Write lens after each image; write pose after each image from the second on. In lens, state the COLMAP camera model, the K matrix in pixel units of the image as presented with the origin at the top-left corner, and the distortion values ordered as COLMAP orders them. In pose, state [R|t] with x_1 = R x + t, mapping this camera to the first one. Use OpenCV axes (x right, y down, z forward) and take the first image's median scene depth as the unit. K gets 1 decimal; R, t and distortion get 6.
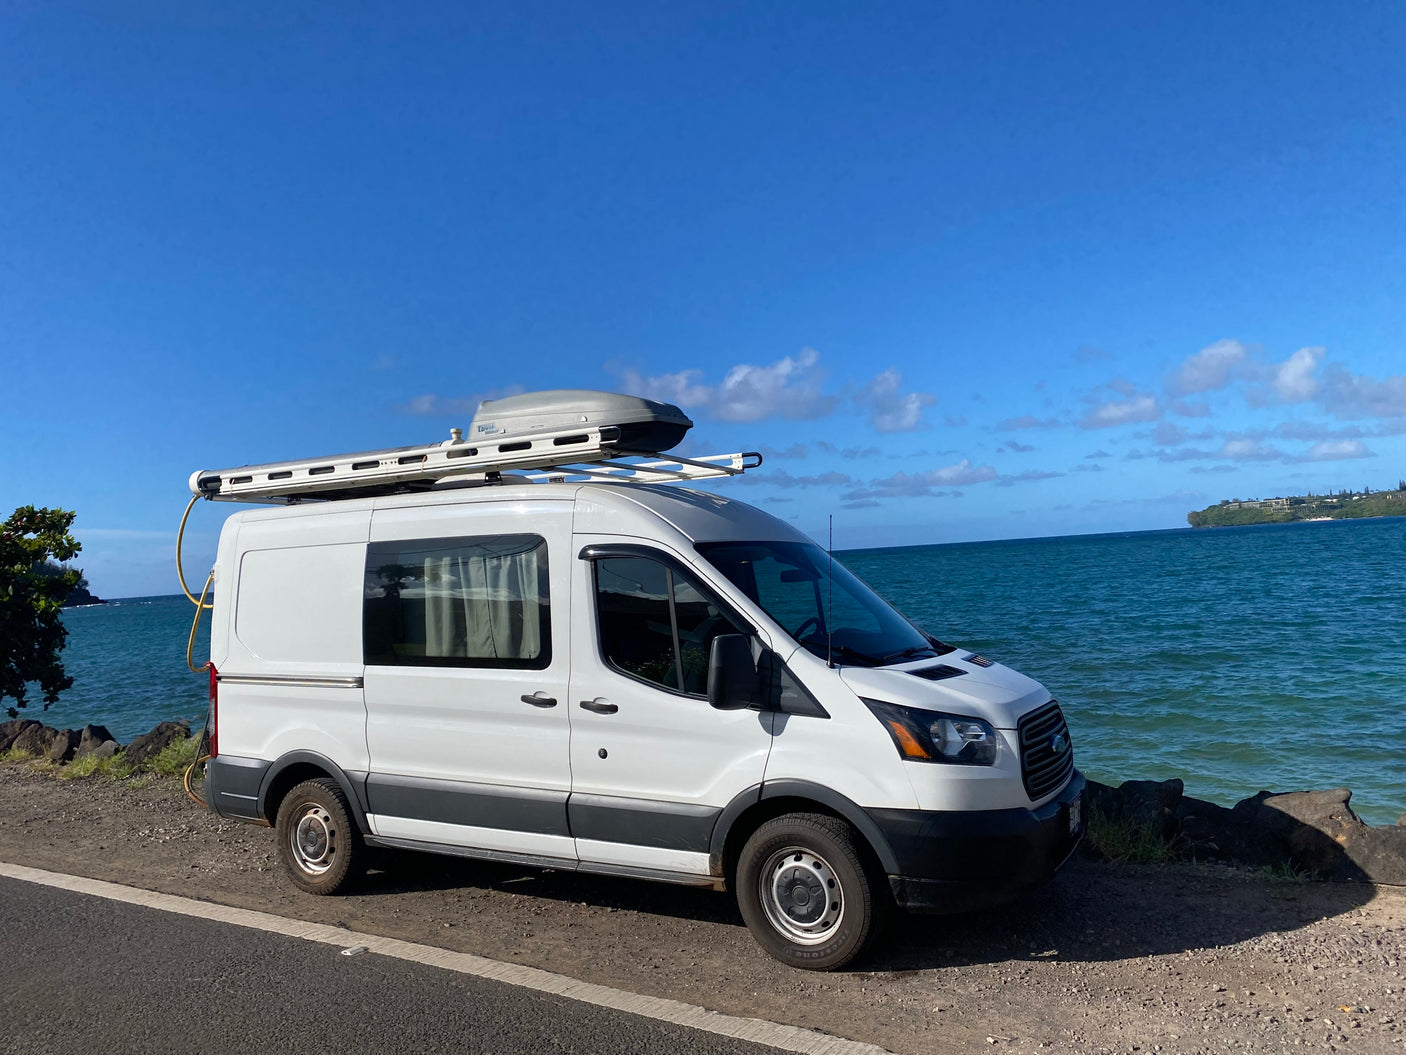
lens RADIAL K [[1117.4, 0, 698.5], [0, 1117.4, 522.4], [0, 0, 1]] dist [0.005923, -0.003313]
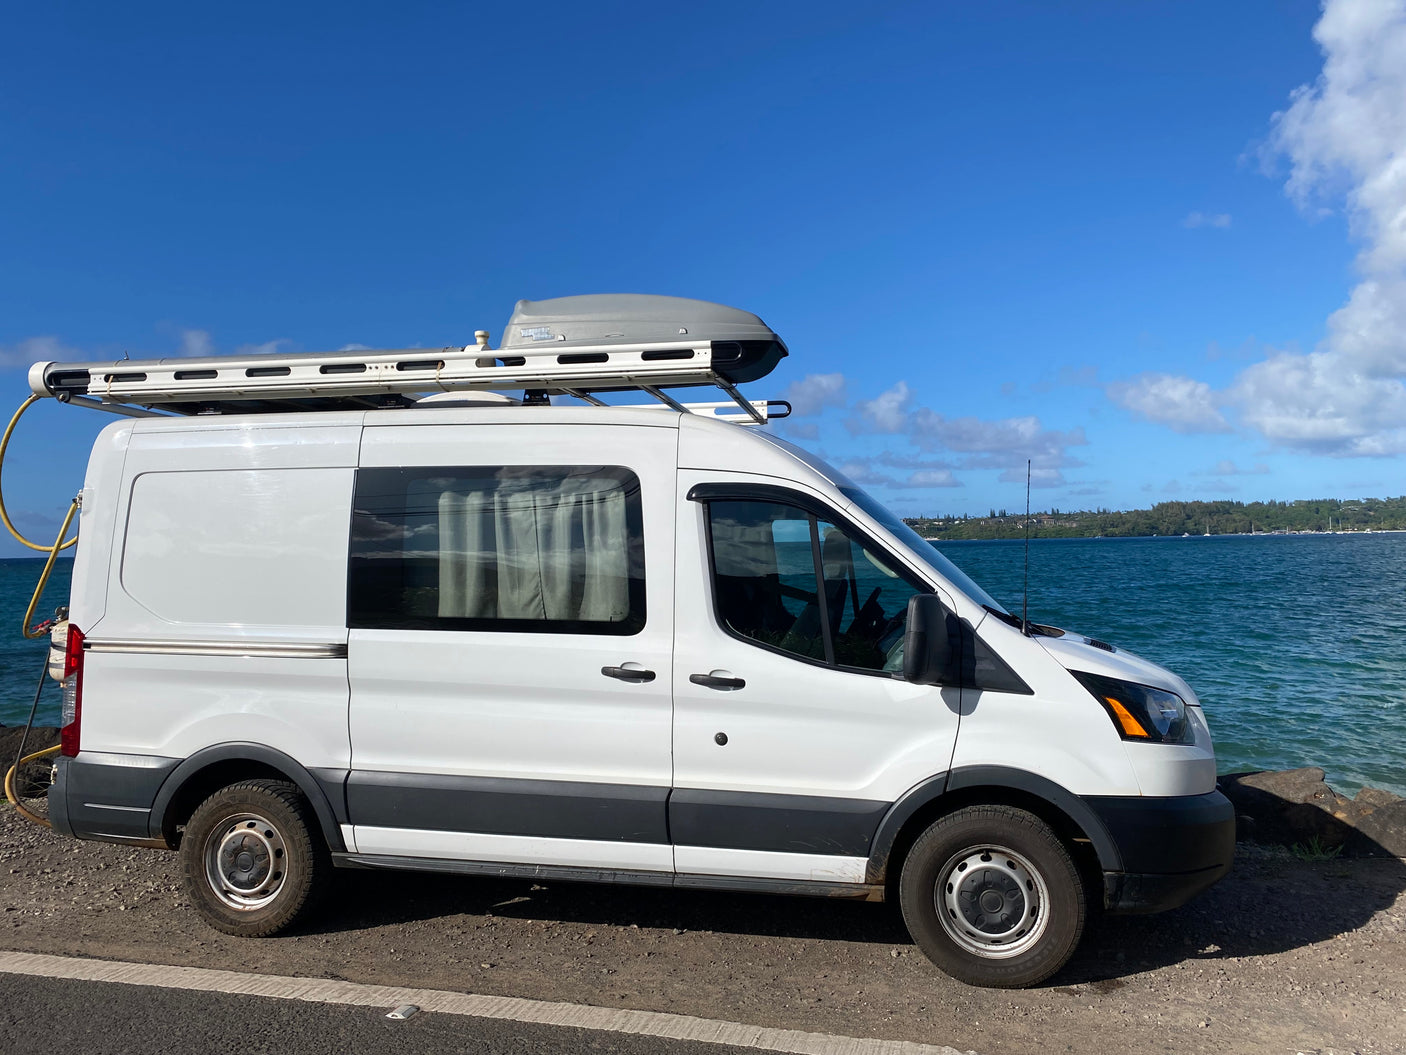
lens RADIAL K [[1104.0, 0, 706.9], [0, 1104.0, 518.9], [0, 0, 1]] dist [0.001620, 0.005241]
pose [[0.944856, 0.054039, 0.322997, -0.336997], [-0.052595, 0.998529, -0.013203, 0.054160], [-0.323236, -0.004513, 0.946308, 0.229001]]
